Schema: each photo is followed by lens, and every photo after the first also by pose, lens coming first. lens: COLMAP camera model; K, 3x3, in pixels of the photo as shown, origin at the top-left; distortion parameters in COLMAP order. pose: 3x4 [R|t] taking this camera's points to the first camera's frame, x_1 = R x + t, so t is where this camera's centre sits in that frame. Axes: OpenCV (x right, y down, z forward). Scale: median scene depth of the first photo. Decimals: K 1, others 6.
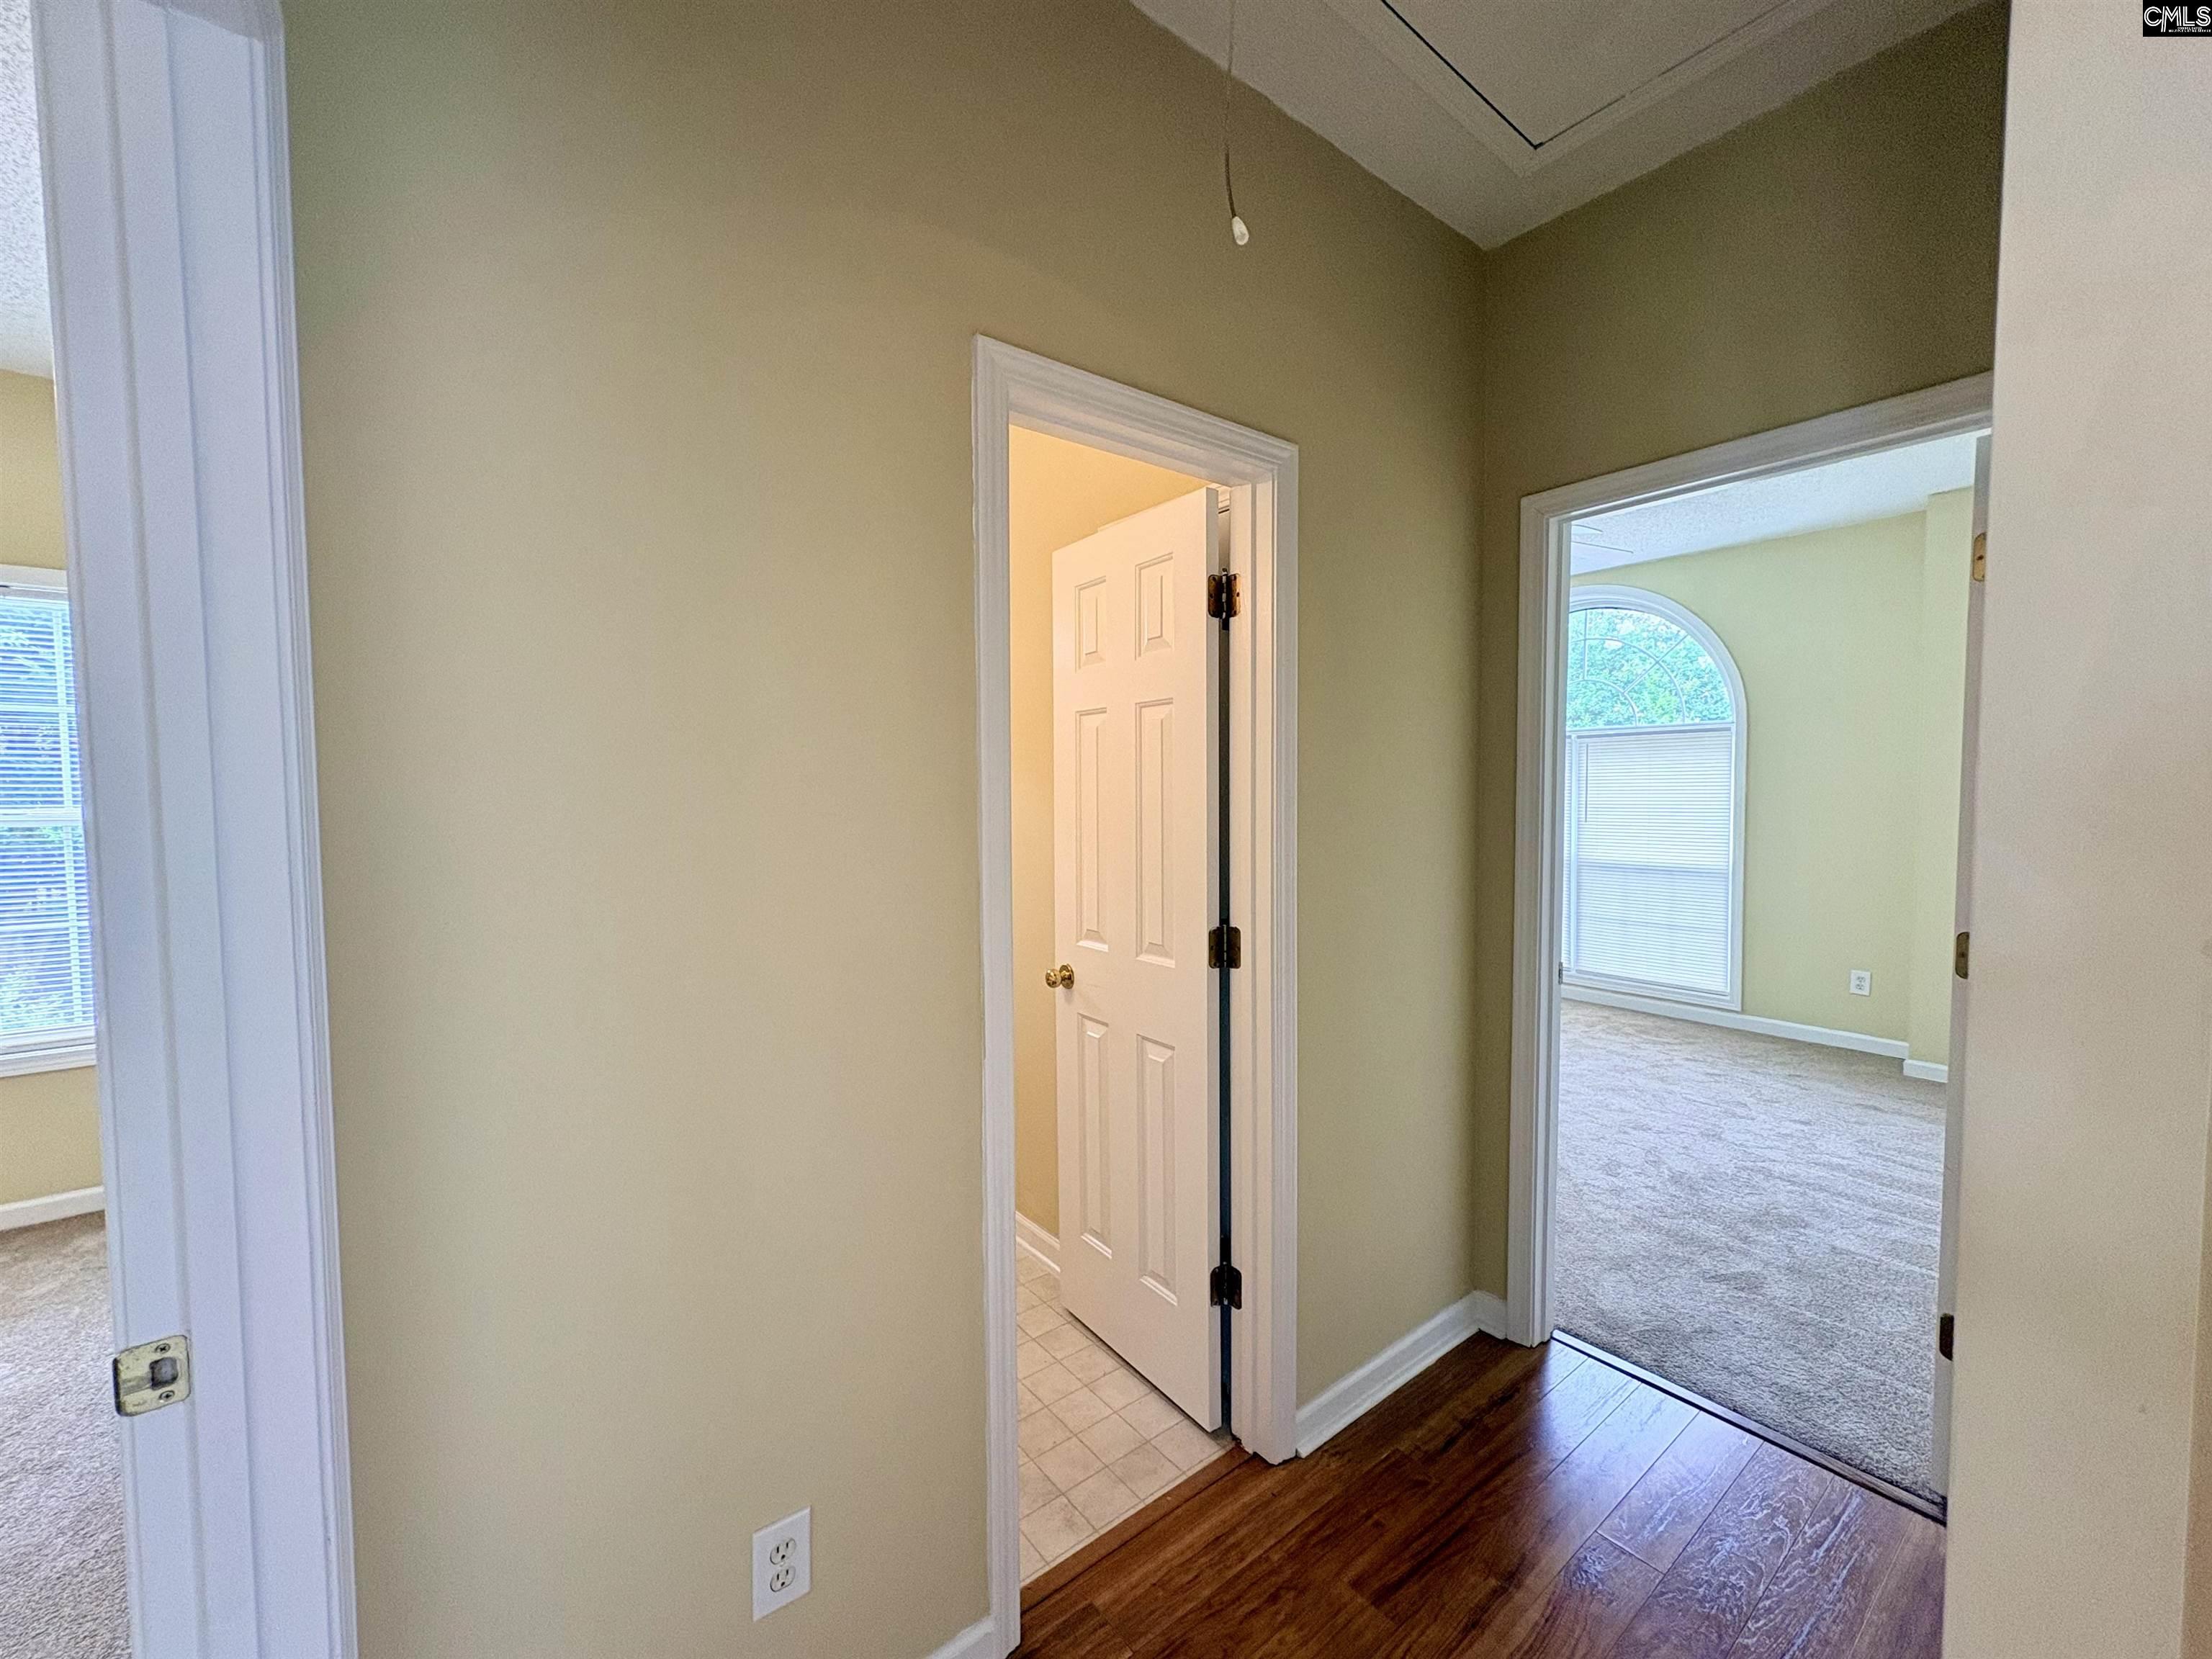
lens RADIAL K [[881.9, 0, 1109.8], [0, 881.9, 831.2], [0, 0, 1]] dist [-0.001421, 0.000782]
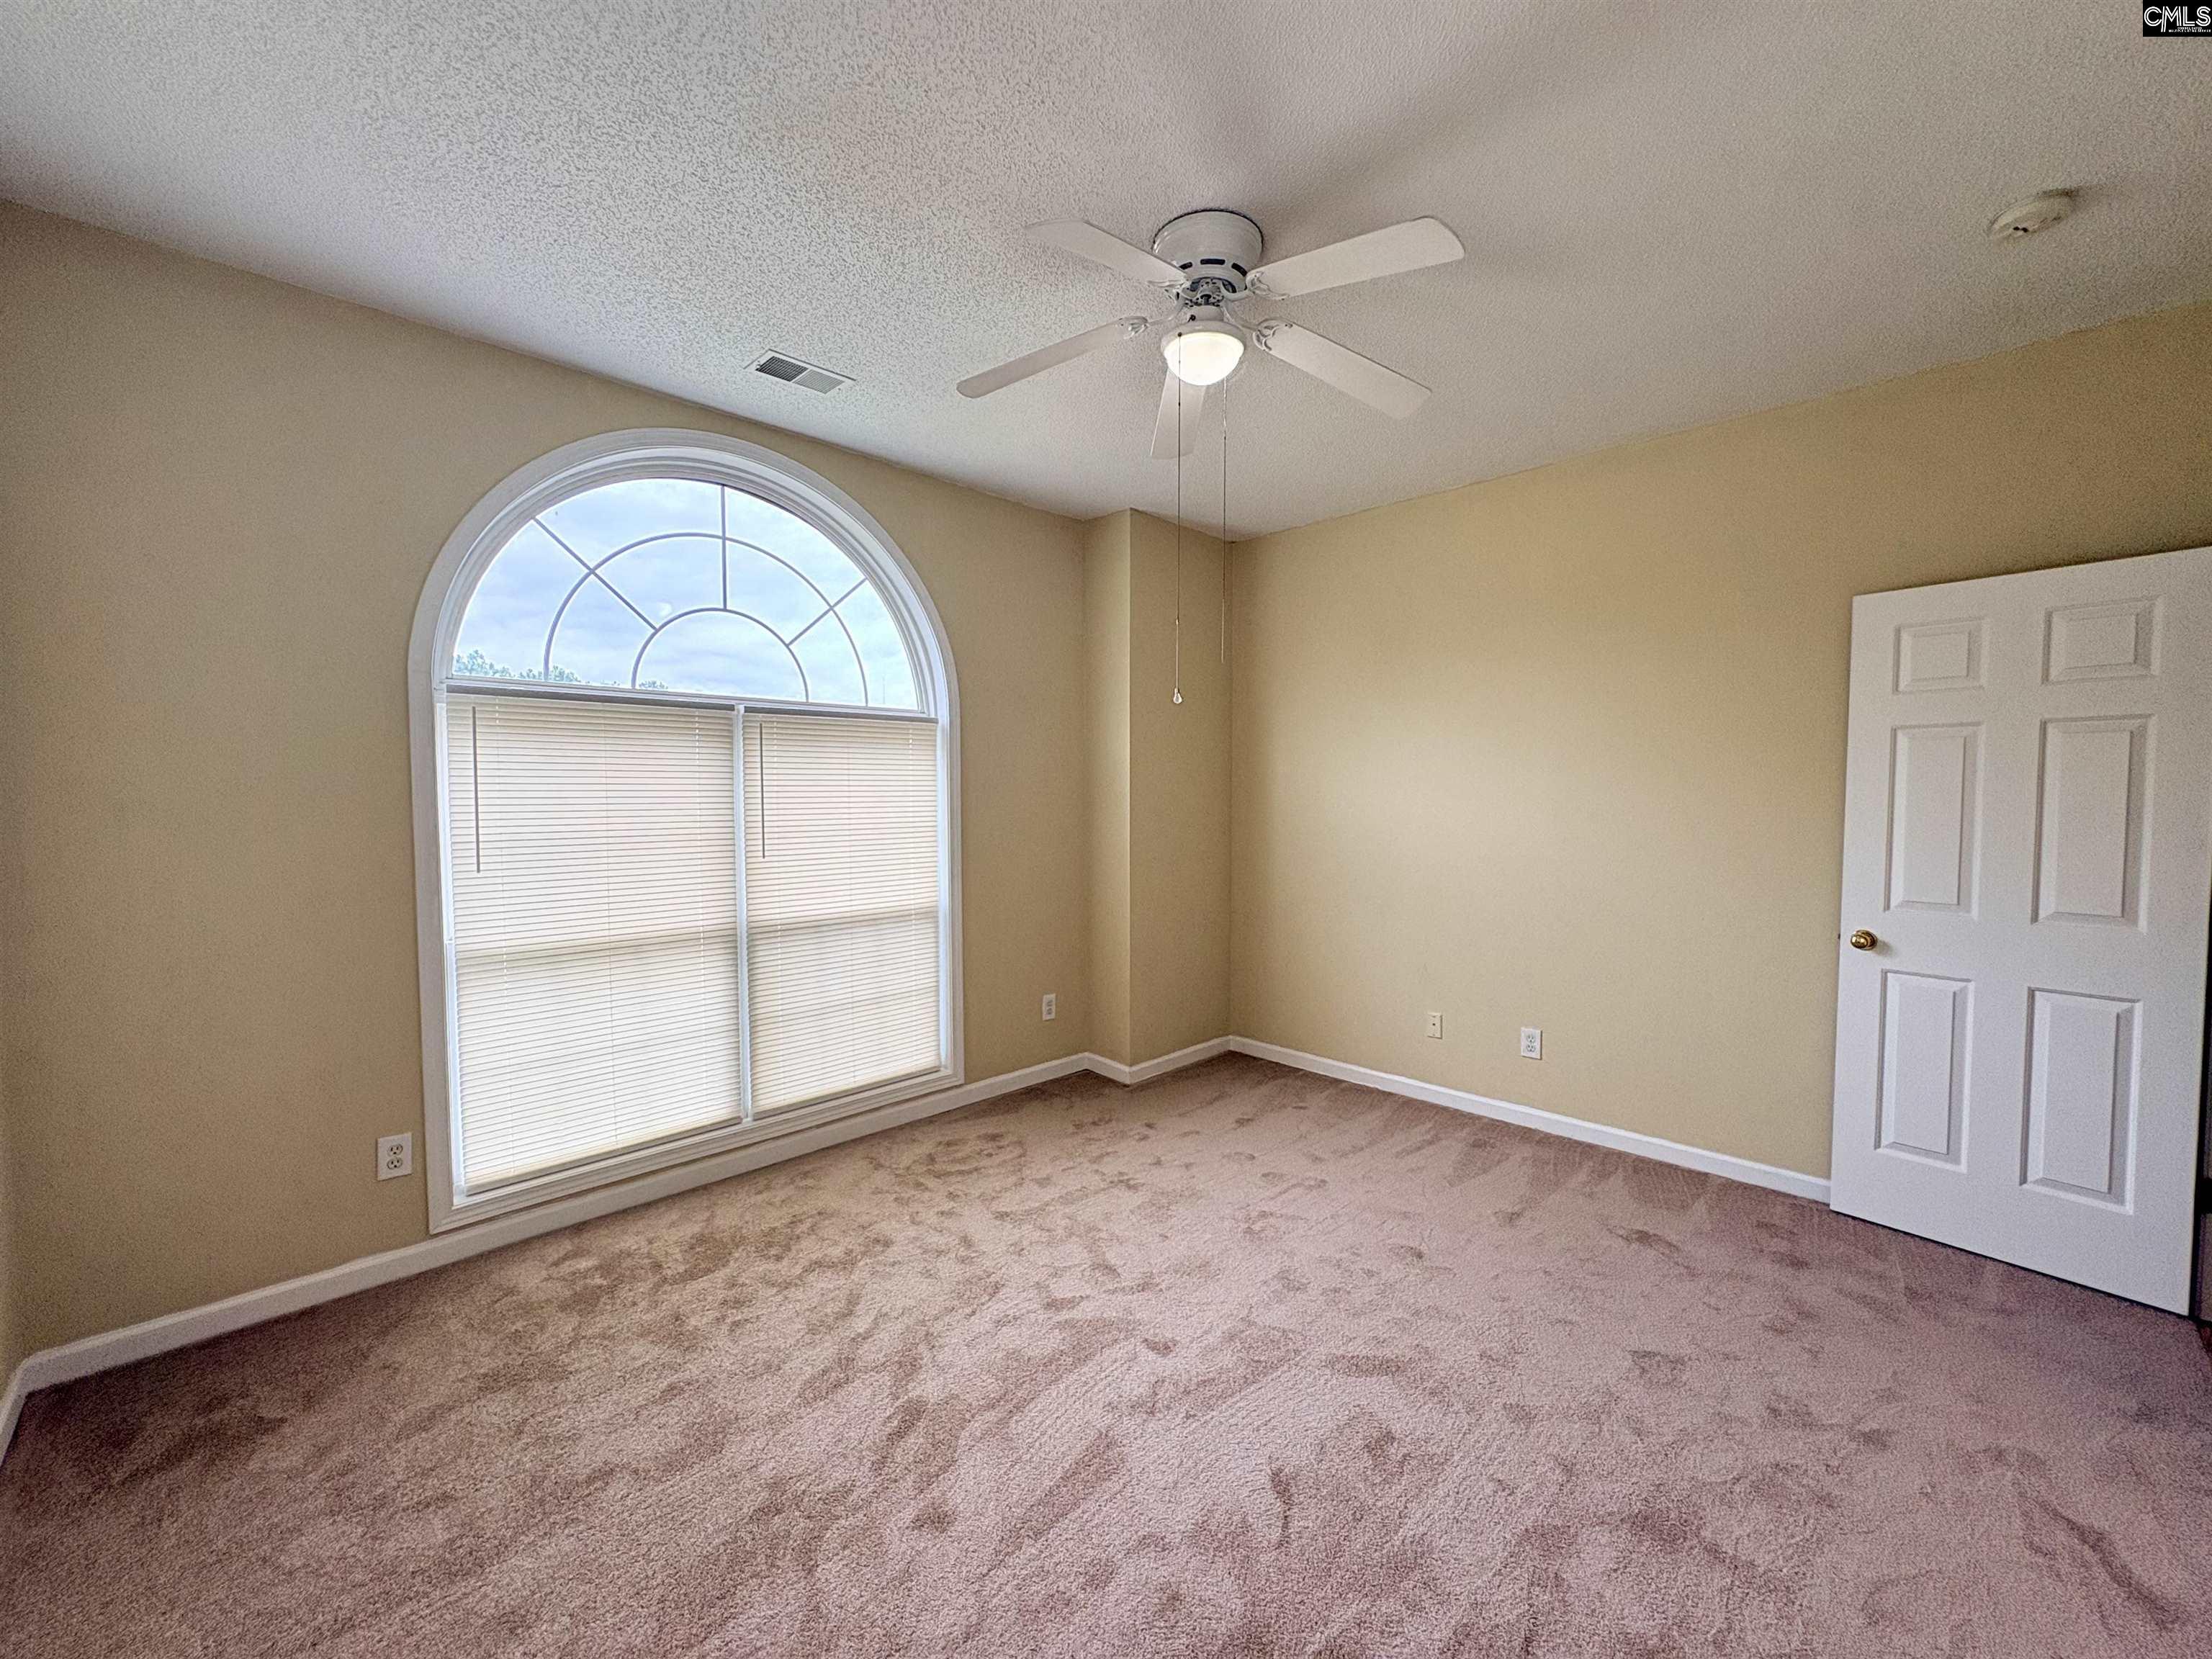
lens RADIAL K [[881.9, 0, 1107.8], [0, 881.9, 825.4], [0, 0, 1]] dist [-0.001421, 0.000782]
pose [[-0.100077, -0.037235, 0.994283, -0.096959], [0.044096, 0.998152, 0.041818, -0.064014], [-0.994002, 0.048029, -0.098250, 1.065731]]
